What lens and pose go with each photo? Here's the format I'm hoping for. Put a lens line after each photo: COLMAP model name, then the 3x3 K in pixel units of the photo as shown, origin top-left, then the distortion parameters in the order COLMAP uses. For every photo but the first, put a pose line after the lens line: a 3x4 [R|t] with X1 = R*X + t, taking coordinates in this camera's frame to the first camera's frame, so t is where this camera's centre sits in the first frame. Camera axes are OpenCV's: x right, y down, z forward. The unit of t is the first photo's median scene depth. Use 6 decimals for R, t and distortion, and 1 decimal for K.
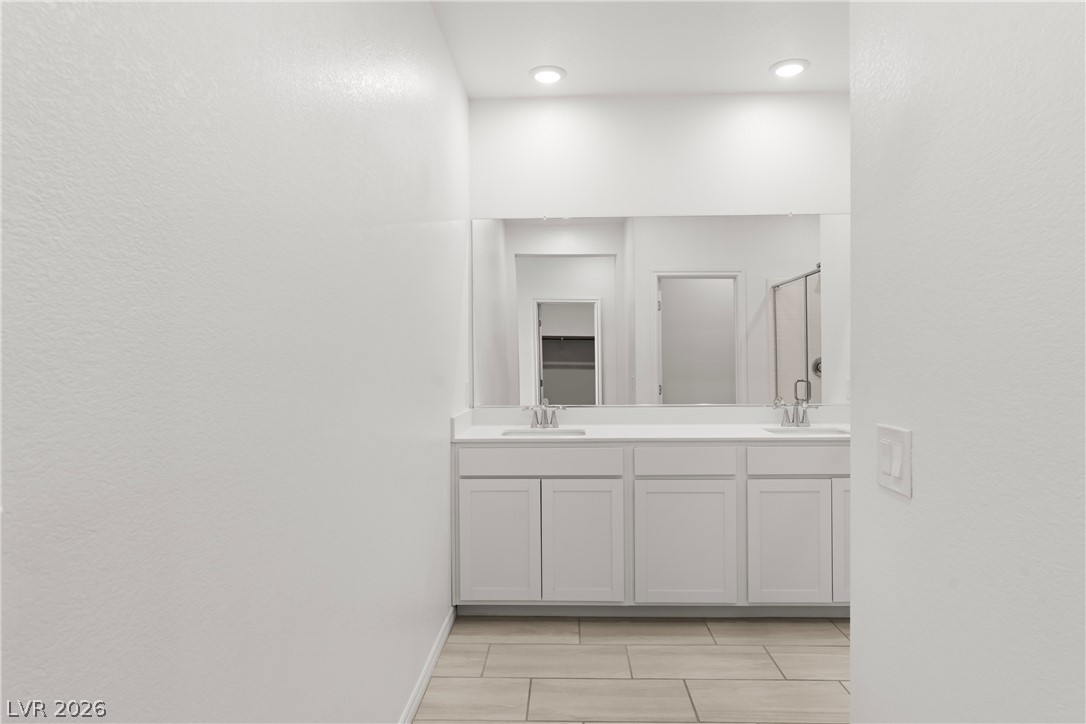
lens RADIAL K [[656.0, 0, 543.0], [0, 656.0, 362.0], [0, 0, 1]] dist [0.000136, -0.000021]
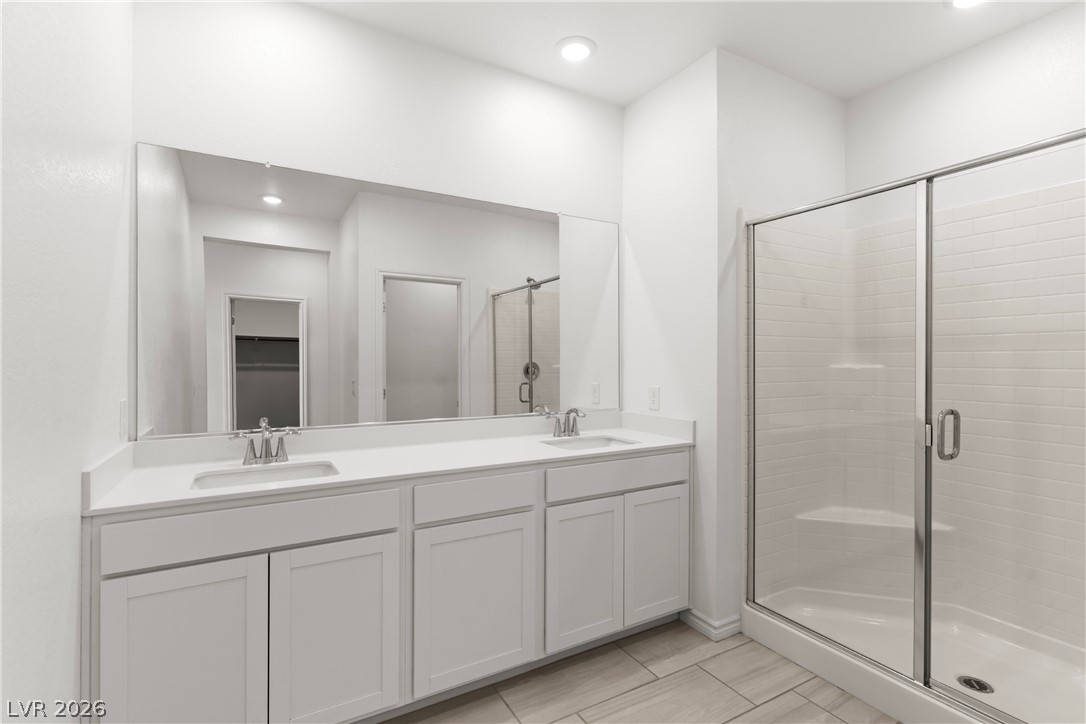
lens RADIAL K [[516.0, 0, 547.0], [0, 516.0, 358.4], [0, 0, 1]] dist [0.001611, 0.000191]
pose [[0.846998, 0.009330, 0.531514, -0.023906], [-0.004995, 0.999942, -0.009594, -0.004094], [-0.531573, 0.005471, 0.846995, 0.242485]]
